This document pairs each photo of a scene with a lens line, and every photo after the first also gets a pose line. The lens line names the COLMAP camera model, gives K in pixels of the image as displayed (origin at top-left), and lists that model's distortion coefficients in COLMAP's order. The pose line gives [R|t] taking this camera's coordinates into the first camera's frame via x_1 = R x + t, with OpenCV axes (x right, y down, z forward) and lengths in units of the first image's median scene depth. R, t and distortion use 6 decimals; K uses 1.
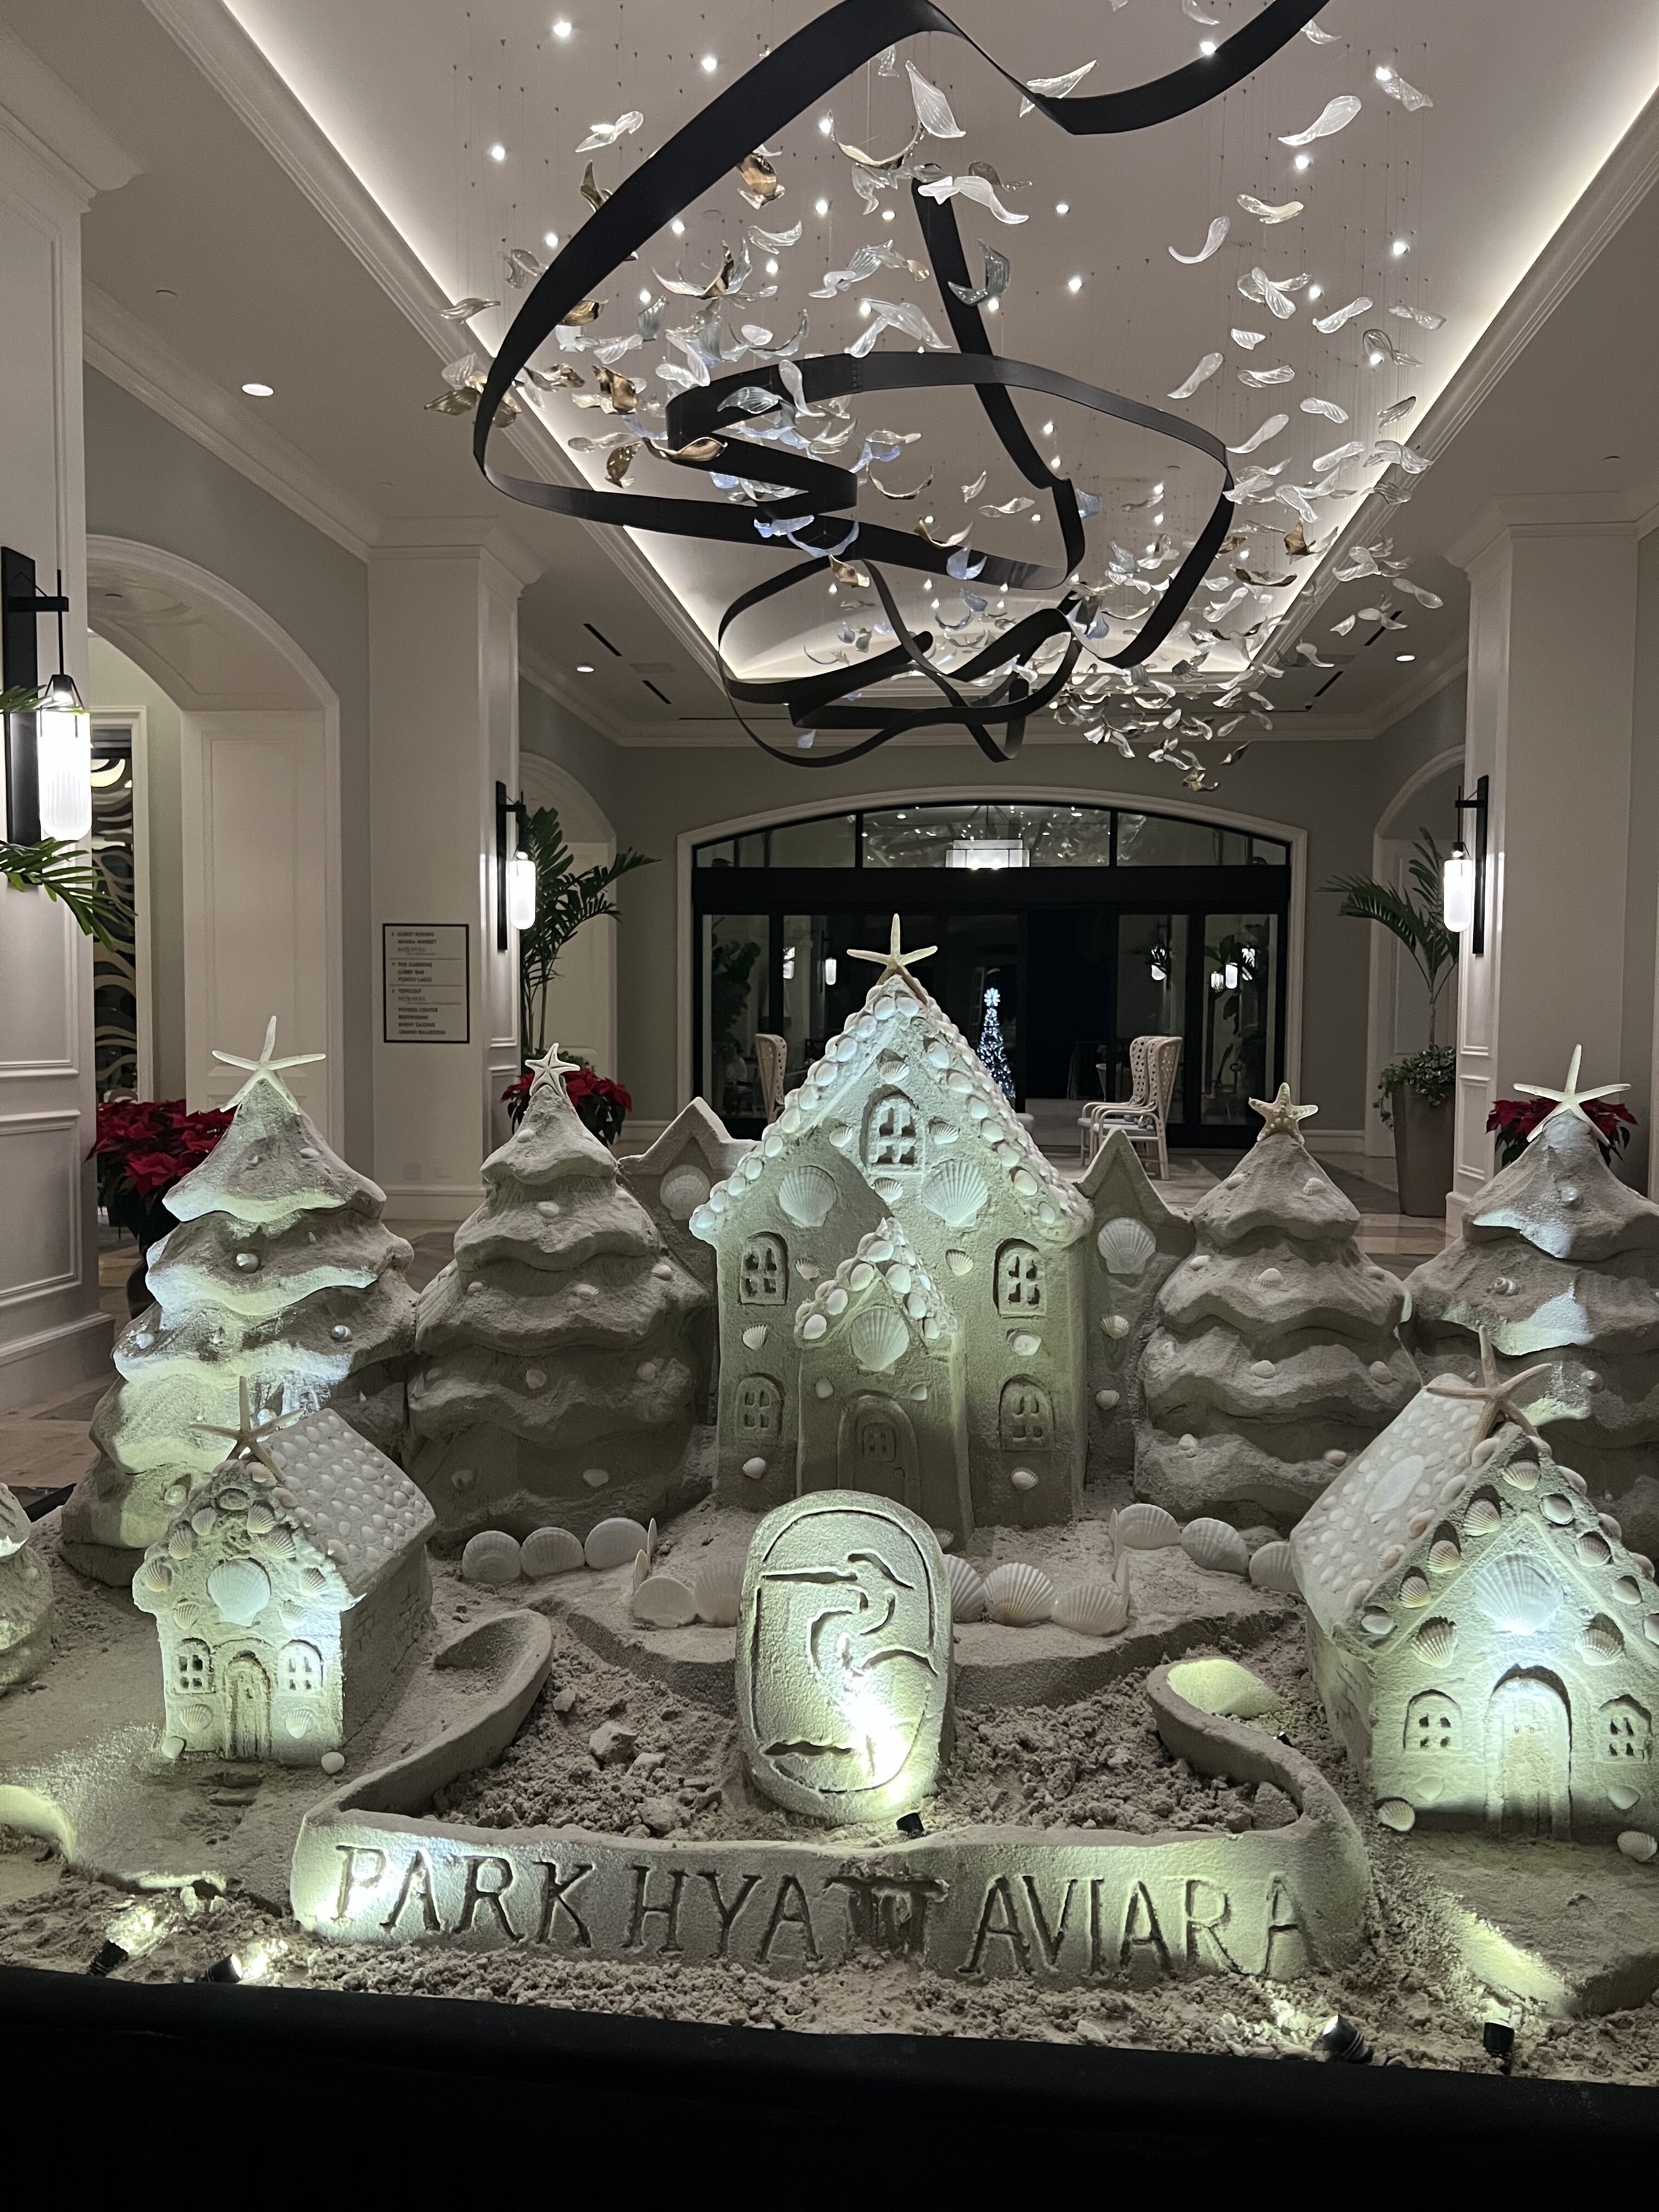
lens RADIAL K [[1699.1, 0, 841.7], [0, 1699.1, 1105.5], [0, 0, 1]] dist [0.007173, -0.003732]
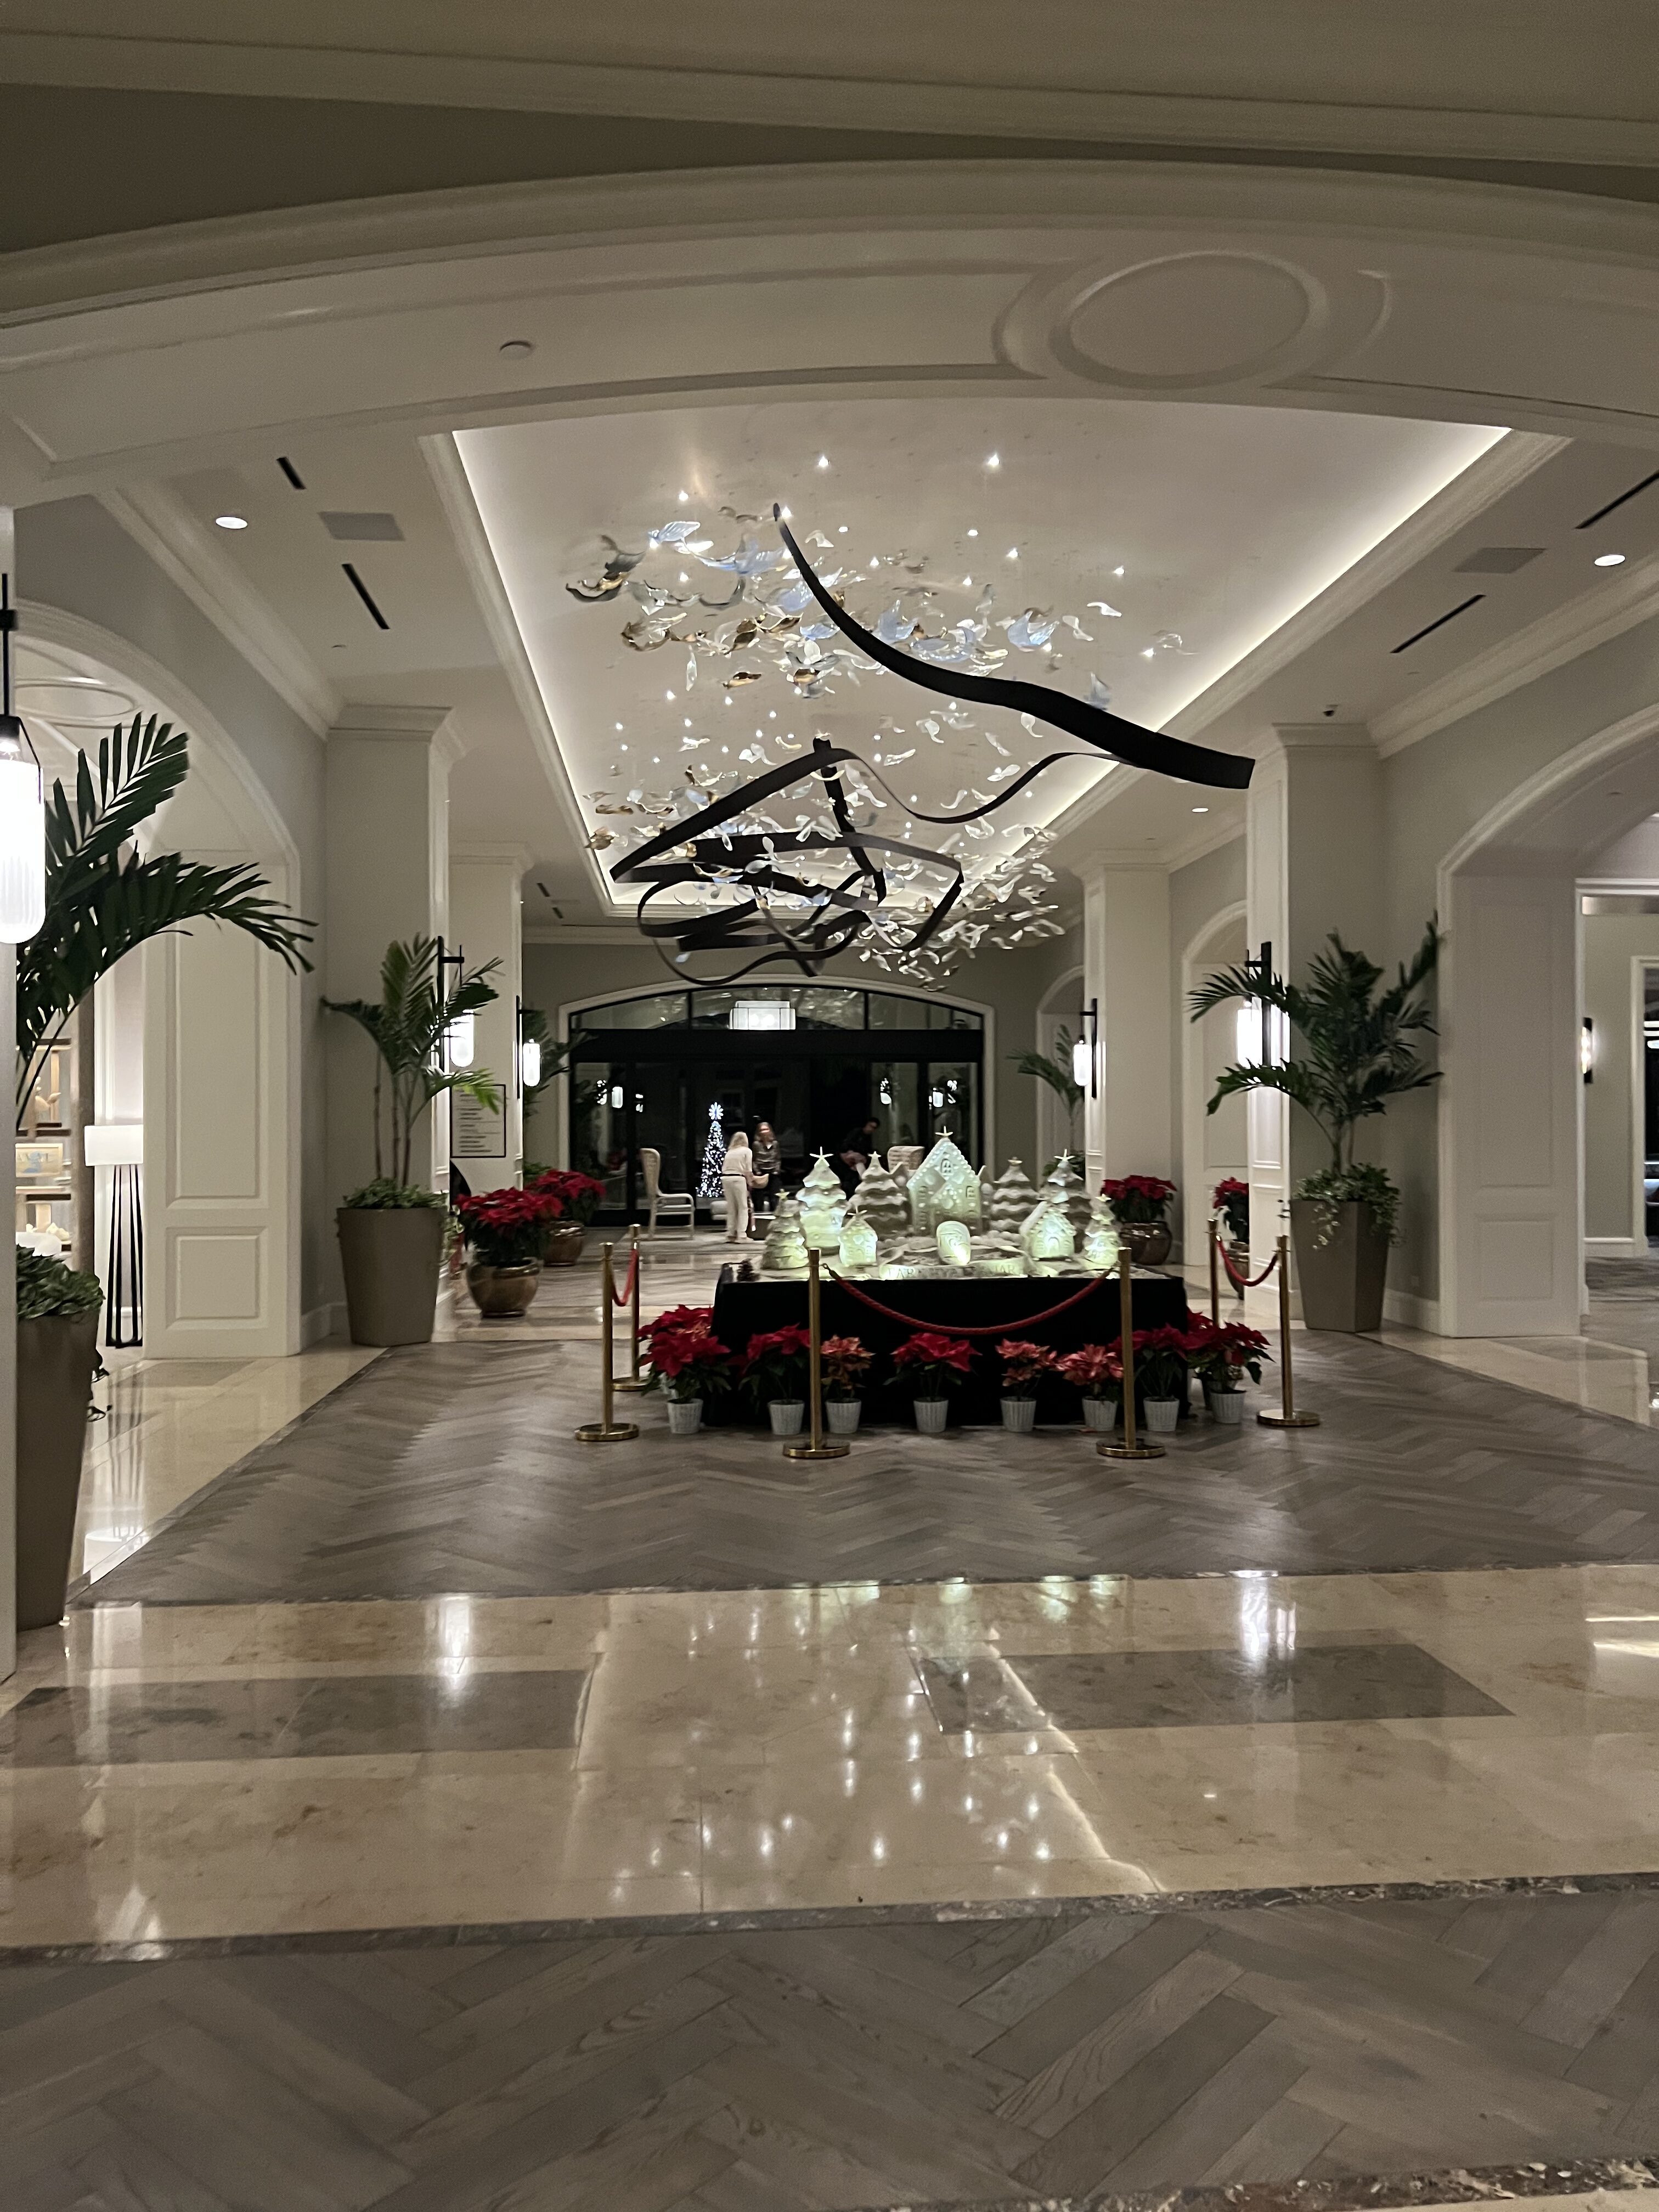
lens RADIAL K [[1699.1, 0, 826.6], [0, 1699.1, 1111.2], [0, 0, 1]] dist [0.007173, -0.003732]
pose [[0.984829, -0.010194, 0.173227, -0.208445], [0.020879, 0.997982, -0.059972, 0.025258], [-0.172266, 0.062679, 0.983054, -0.695646]]
